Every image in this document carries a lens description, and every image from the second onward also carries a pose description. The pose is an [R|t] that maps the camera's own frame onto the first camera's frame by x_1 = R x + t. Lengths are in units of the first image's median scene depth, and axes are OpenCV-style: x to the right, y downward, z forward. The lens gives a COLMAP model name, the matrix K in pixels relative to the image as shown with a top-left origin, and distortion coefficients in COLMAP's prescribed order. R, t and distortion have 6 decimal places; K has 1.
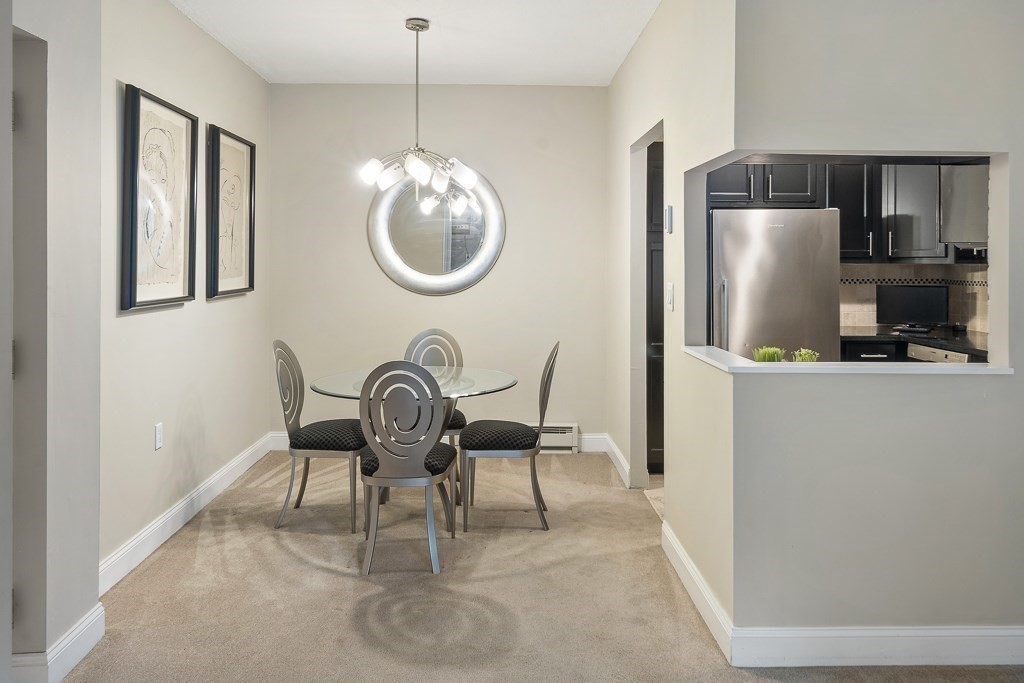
lens RADIAL K [[786.3, 0, 511.6], [0, 786.3, 292.0], [0, 0, 1]] dist [-0.002810, 0.000125]
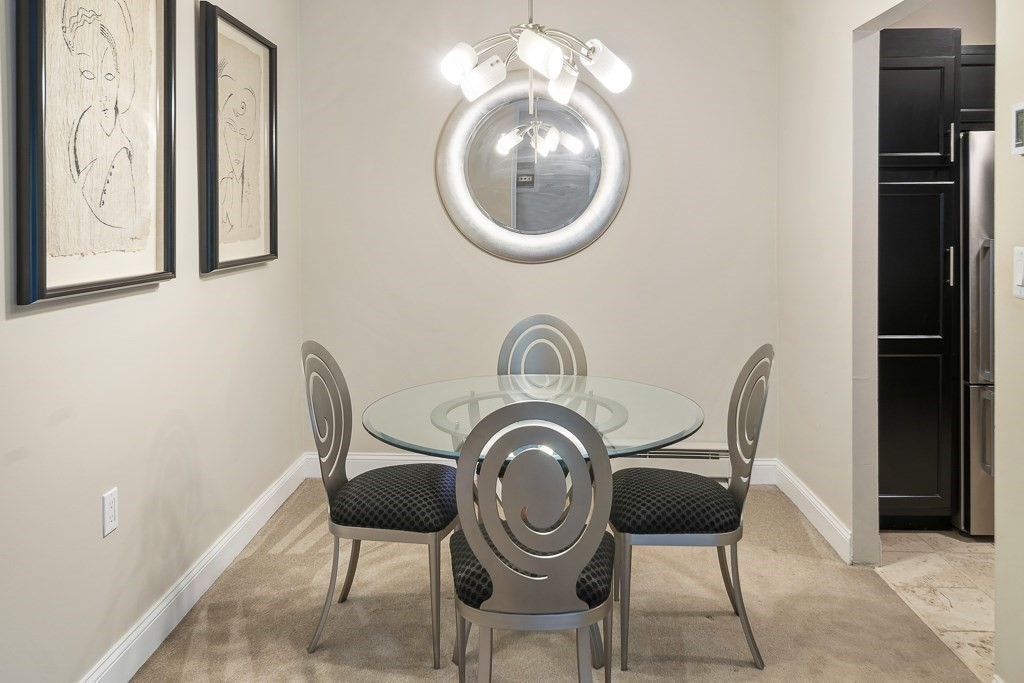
lens RADIAL K [[781.6, 0, 511.4], [0, 781.6, 278.9], [0, 0, 1]] dist [-0.000460, -0.001049]
pose [[0.998685, -0.002845, -0.051188, -0.106497], [0.004779, 0.999277, 0.037705, -0.010851], [0.051044, -0.037900, 0.997977, 0.395764]]
